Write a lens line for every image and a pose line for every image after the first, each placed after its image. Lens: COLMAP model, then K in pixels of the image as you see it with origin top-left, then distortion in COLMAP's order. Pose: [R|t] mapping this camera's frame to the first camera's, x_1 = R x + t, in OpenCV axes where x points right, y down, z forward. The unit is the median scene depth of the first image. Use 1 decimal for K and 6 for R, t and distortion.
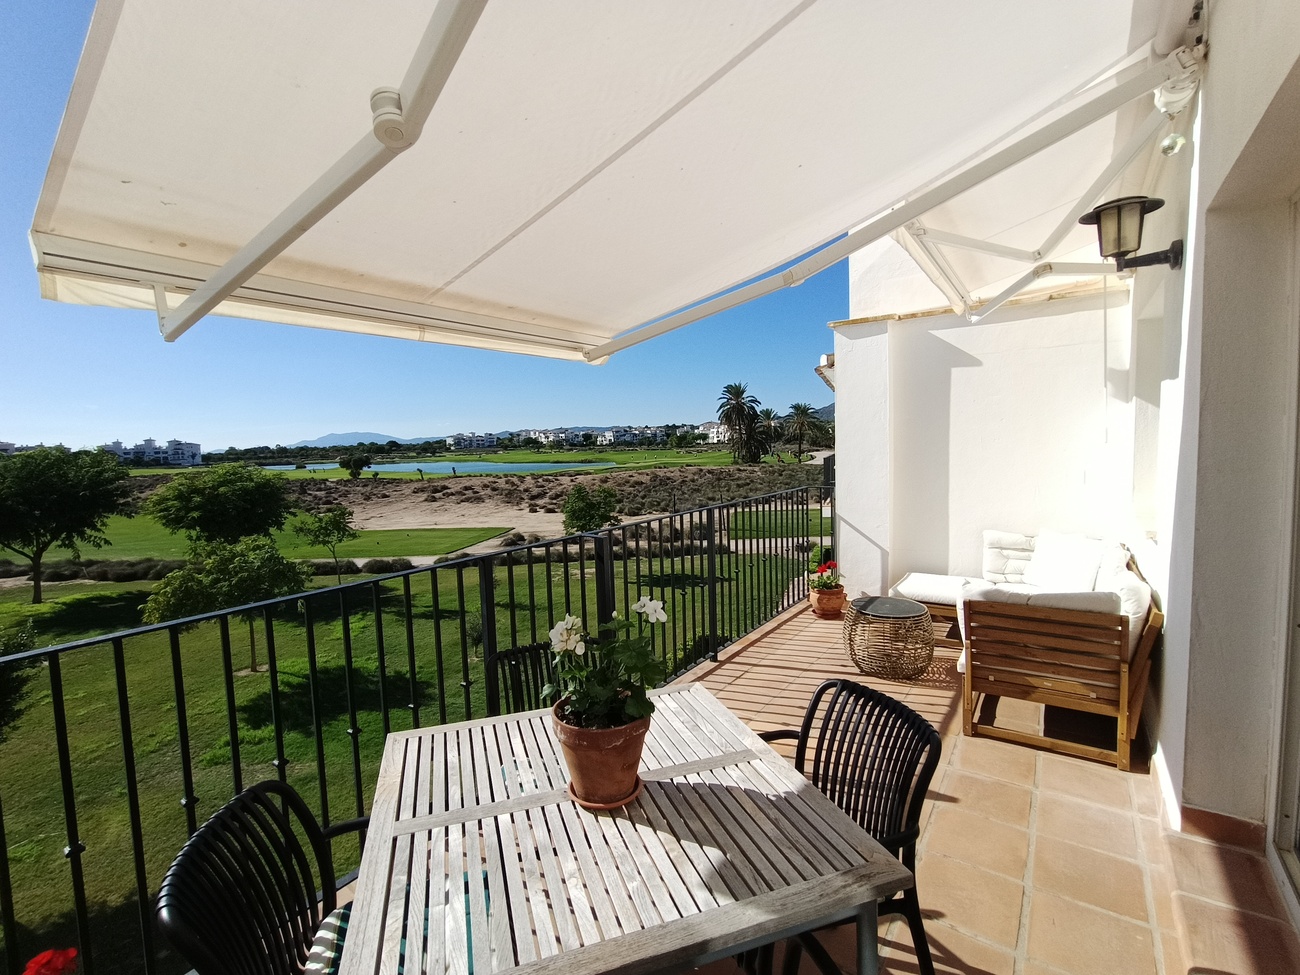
lens RADIAL K [[593.2, 0, 639.5], [0, 593.2, 482.9], [0, 0, 1]] dist [-0.022279, 0.011880]
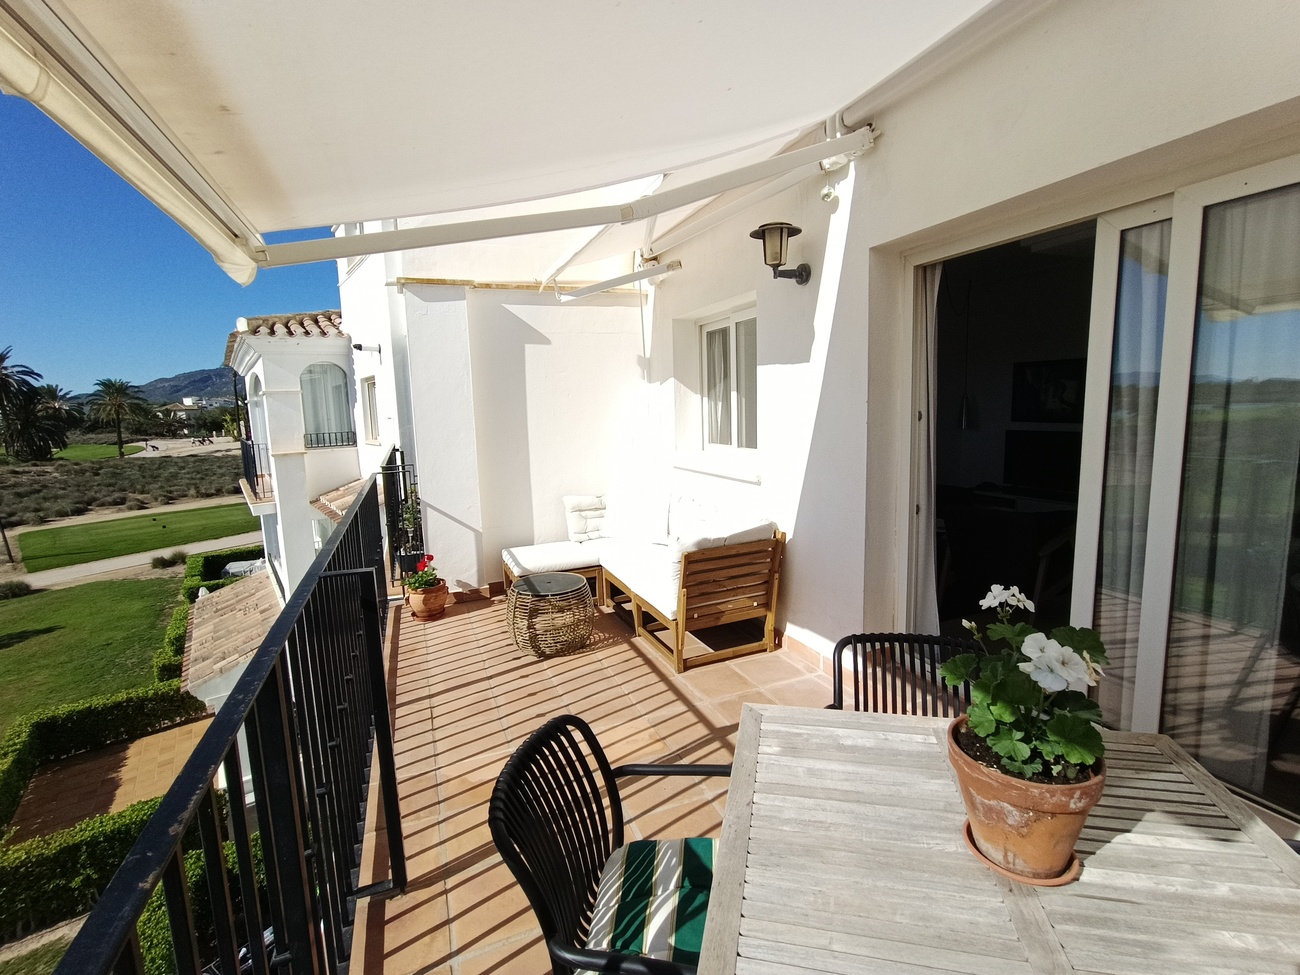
lens RADIAL K [[593.2, 0, 645.1], [0, 593.2, 481.1], [0, 0, 1]] dist [-0.022279, 0.011880]
pose [[0.534753, -0.097572, 0.839356, -0.033313], [0.077176, 0.994799, 0.066473, -0.001337], [-0.841477, 0.029231, 0.539502, 0.036707]]
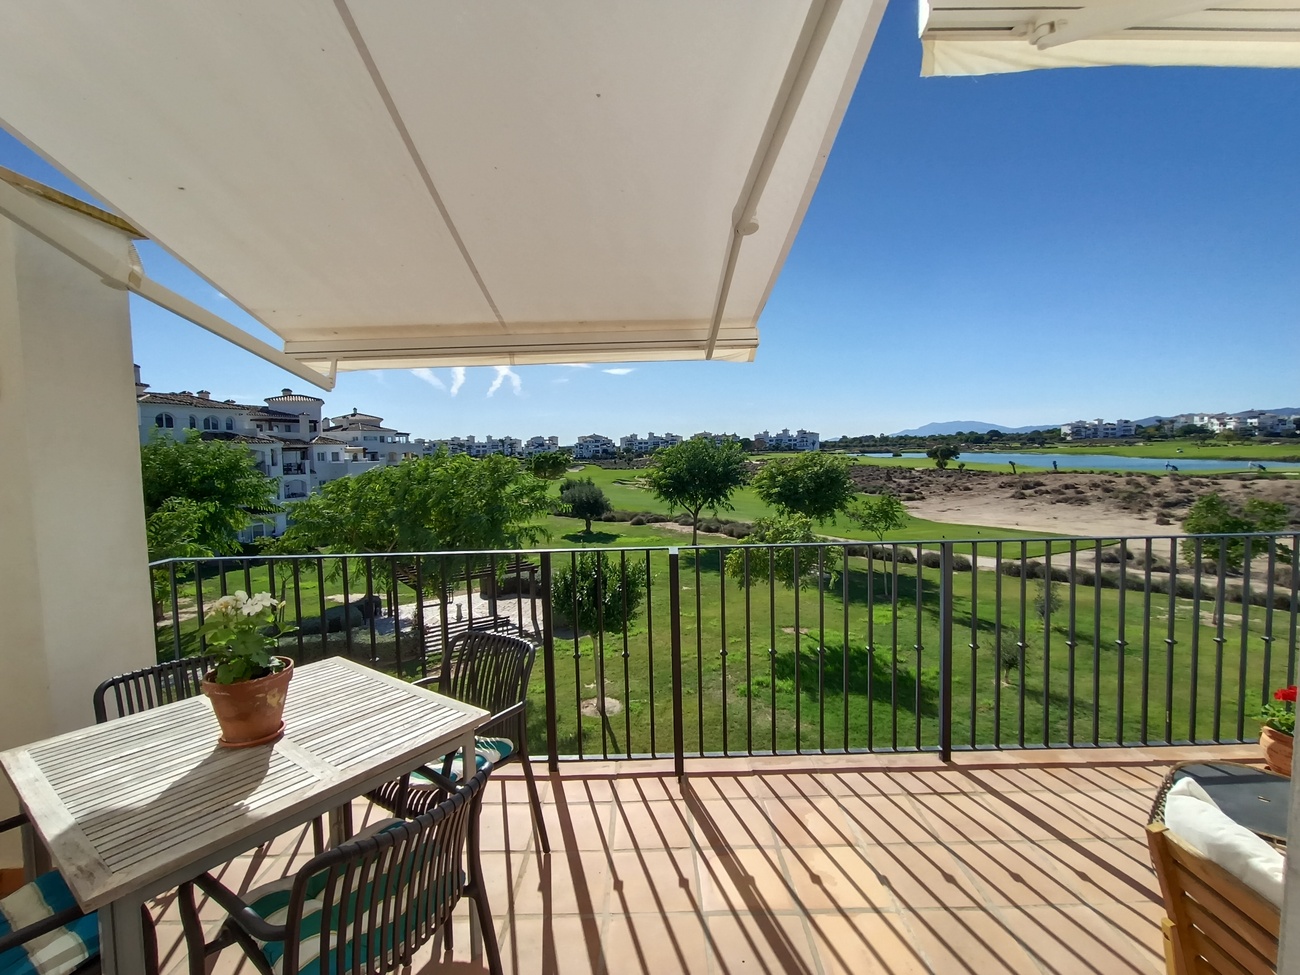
lens RADIAL K [[593.2, 0, 637.7], [0, 593.2, 476.8], [0, 0, 1]] dist [-0.022279, 0.011880]
pose [[0.590949, 0.057305, -0.804671, 0.053444], [-0.050995, 0.998132, 0.033631, -0.004529], [0.805096, 0.021160, 0.592768, 0.034148]]
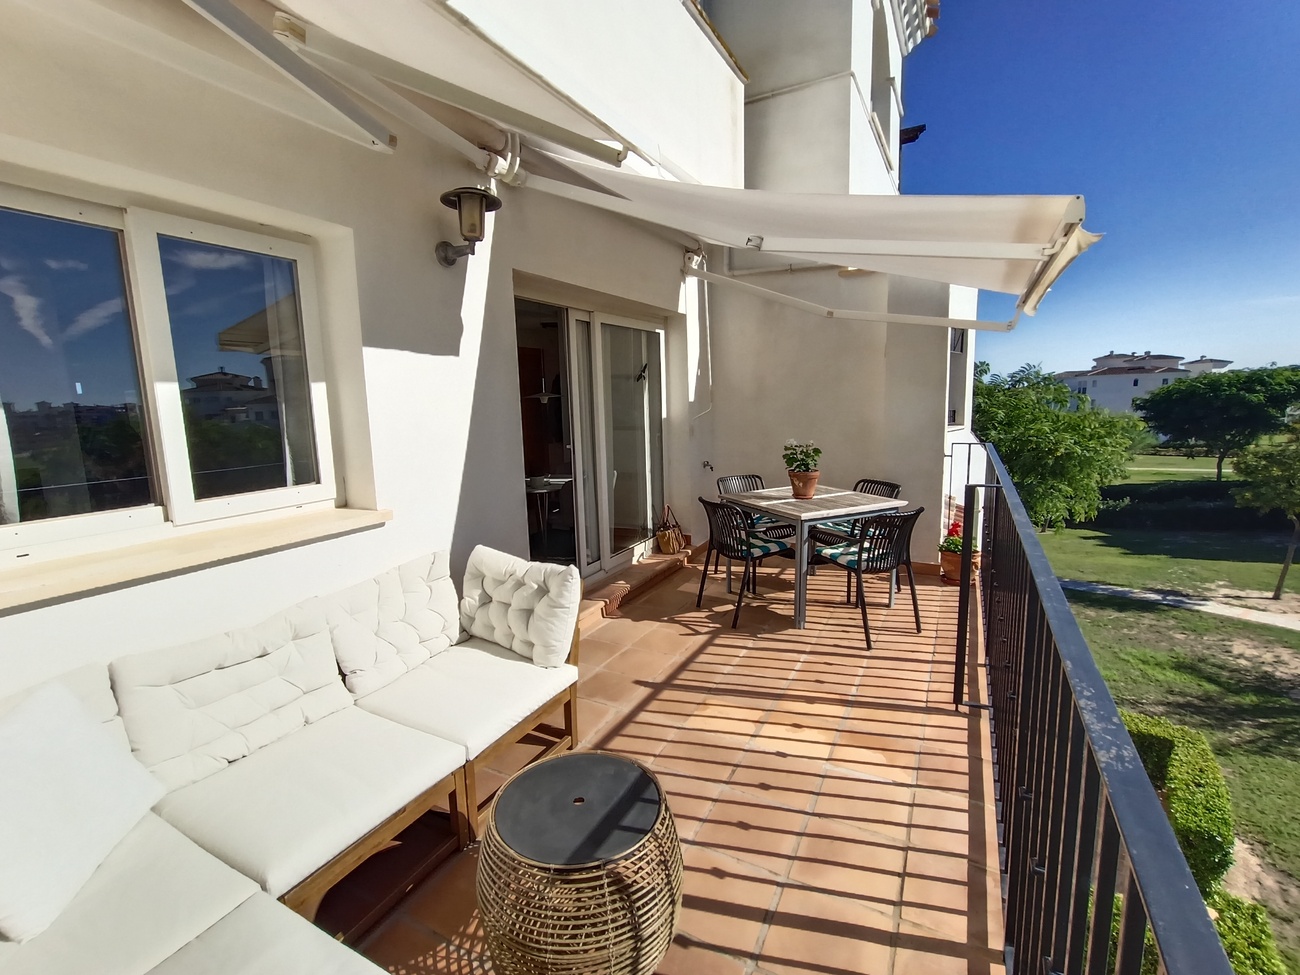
lens RADIAL K [[593.2, 0, 645.0], [0, 593.2, 488.5], [0, 0, 1]] dist [-0.022279, 0.011880]
pose [[-0.988513, 0.080617, -0.127842, 0.045163], [0.051349, 0.974689, 0.217589, -0.010271], [0.142147, 0.208525, -0.967632, 0.149982]]
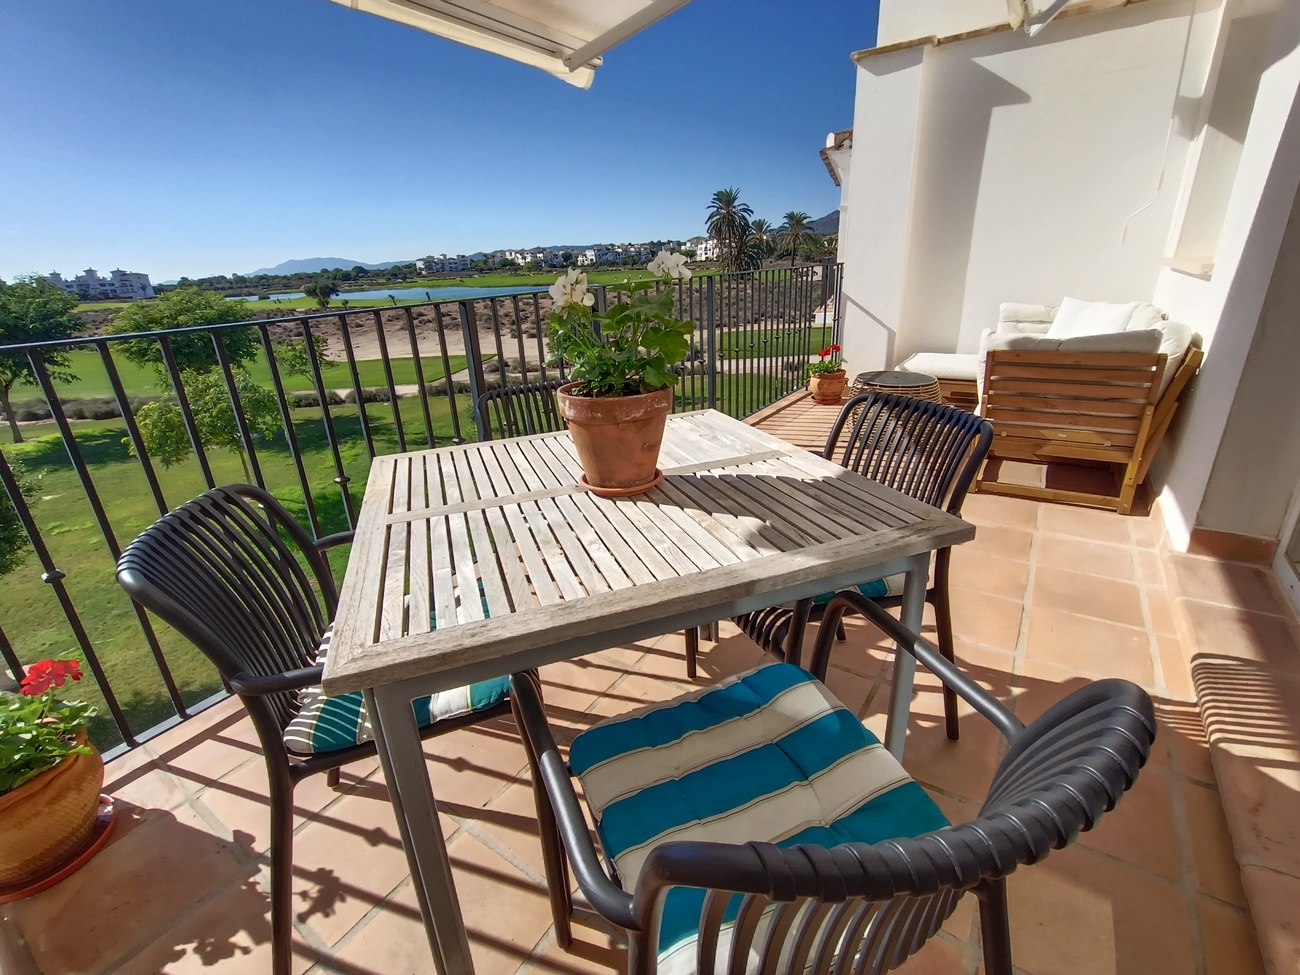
lens RADIAL K [[593.2, 0, 641.1], [0, 593.2, 483.9], [0, 0, 1]] dist [-0.022279, 0.011880]
pose [[0.999433, -0.026641, 0.020583, -0.001757], [0.019624, 0.957786, 0.286811, 0.009918], [-0.027355, -0.286244, 0.957766, 0.005147]]
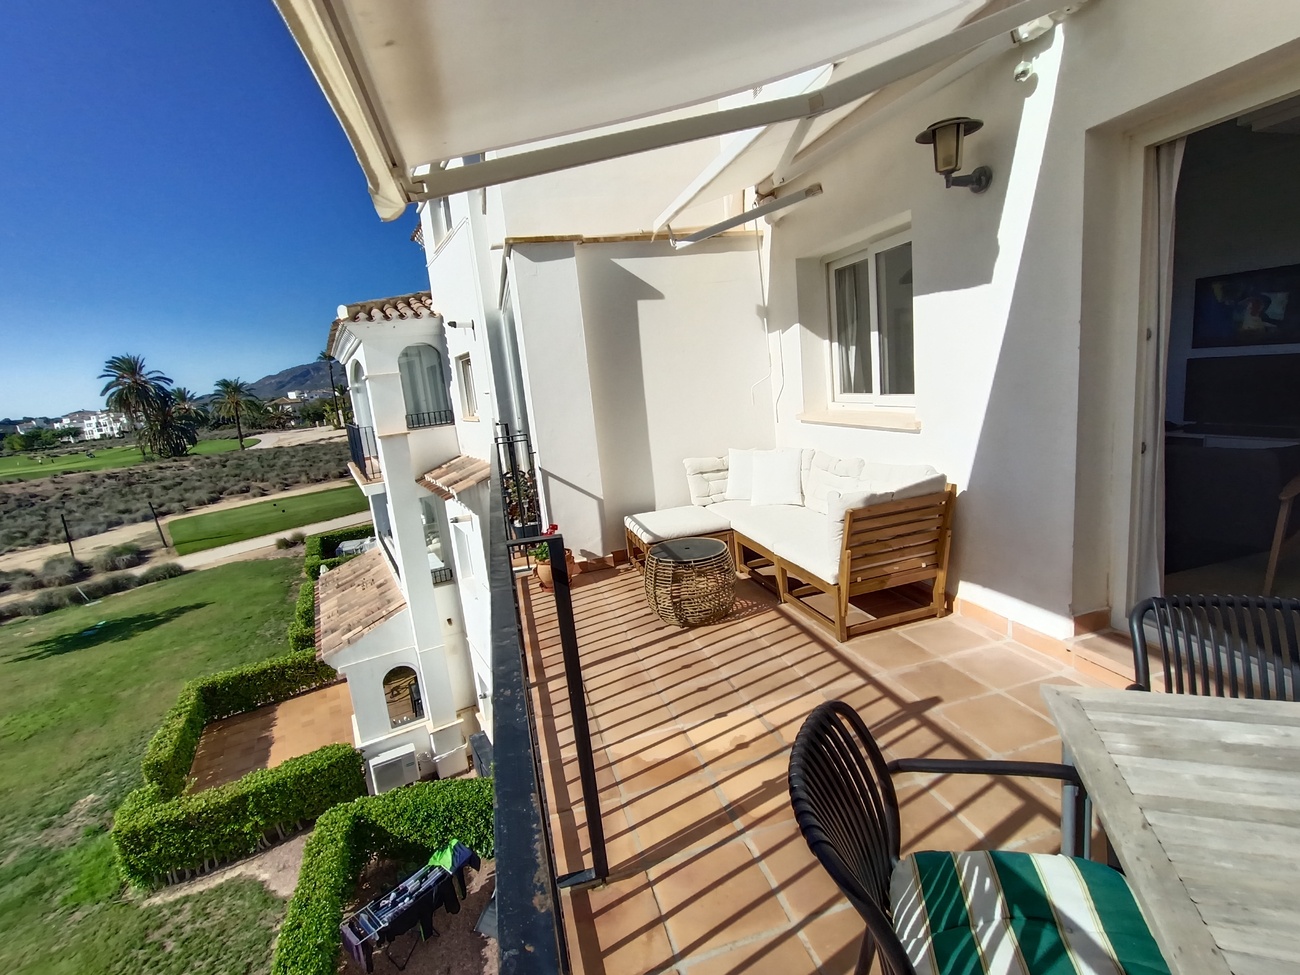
lens RADIAL K [[593.2, 0, 644.2], [0, 593.2, 480.4], [0, 0, 1]] dist [-0.022279, 0.011880]
pose [[0.632874, -0.167379, 0.755947, -0.033559], [0.135509, 0.985229, 0.104698, -0.000277], [-0.762305, 0.036177, 0.646206, 0.049673]]
